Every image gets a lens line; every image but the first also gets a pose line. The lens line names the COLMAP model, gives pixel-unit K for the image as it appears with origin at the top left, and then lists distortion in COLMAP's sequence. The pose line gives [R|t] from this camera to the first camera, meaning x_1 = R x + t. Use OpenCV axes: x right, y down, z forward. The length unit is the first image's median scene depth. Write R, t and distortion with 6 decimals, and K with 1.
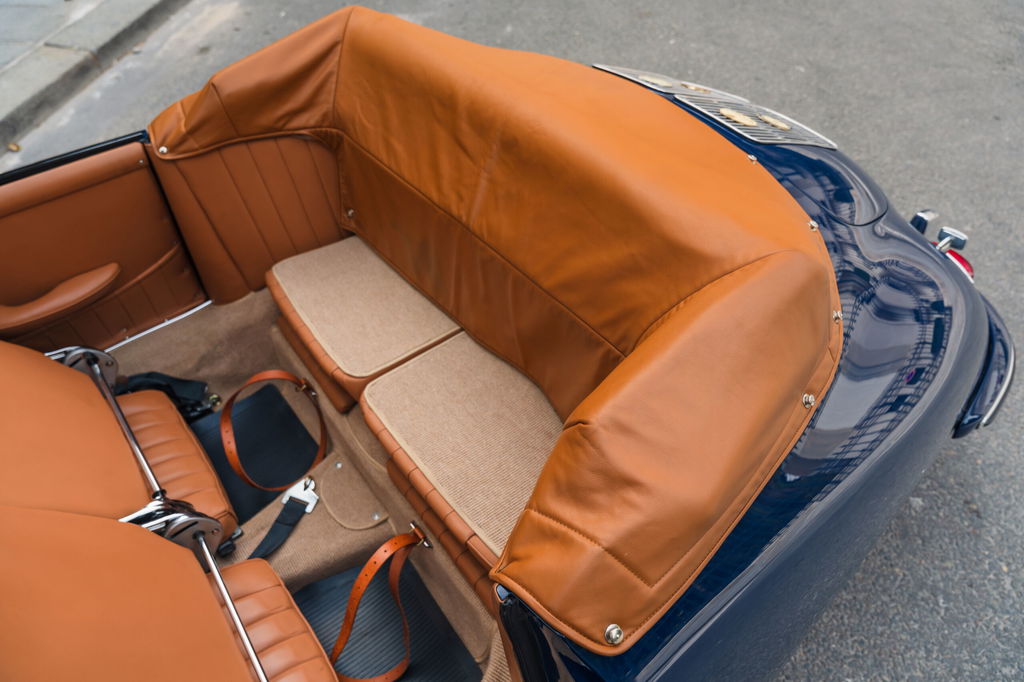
lens RADIAL K [[705.8, 0, 515.4], [0, 705.8, 340.8], [0, 0, 1]] dist [0.007570, 0.007930]
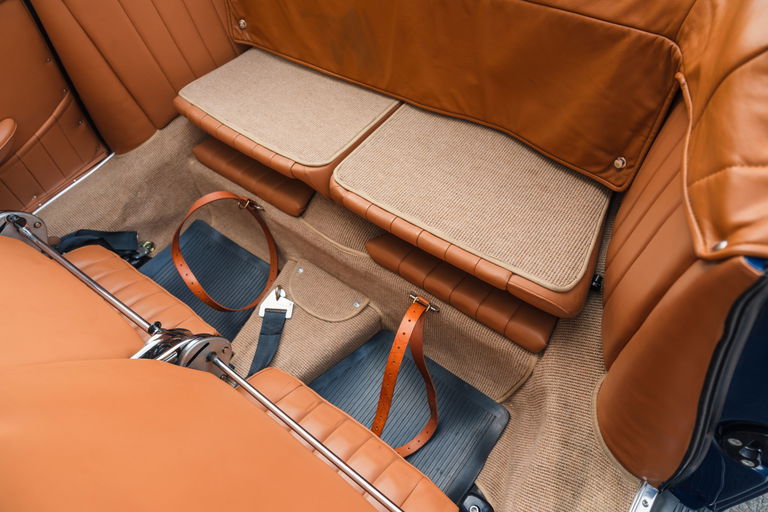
lens RADIAL K [[529.3, 0, 382.8], [0, 529.3, 257.7], [0, 0, 1]] dist [0.007570, 0.007930]
pose [[0.962256, -0.240018, 0.128278, -0.239034], [0.223207, 0.965714, 0.132572, 0.086456], [-0.155699, -0.098936, 0.982837, 0.233061]]
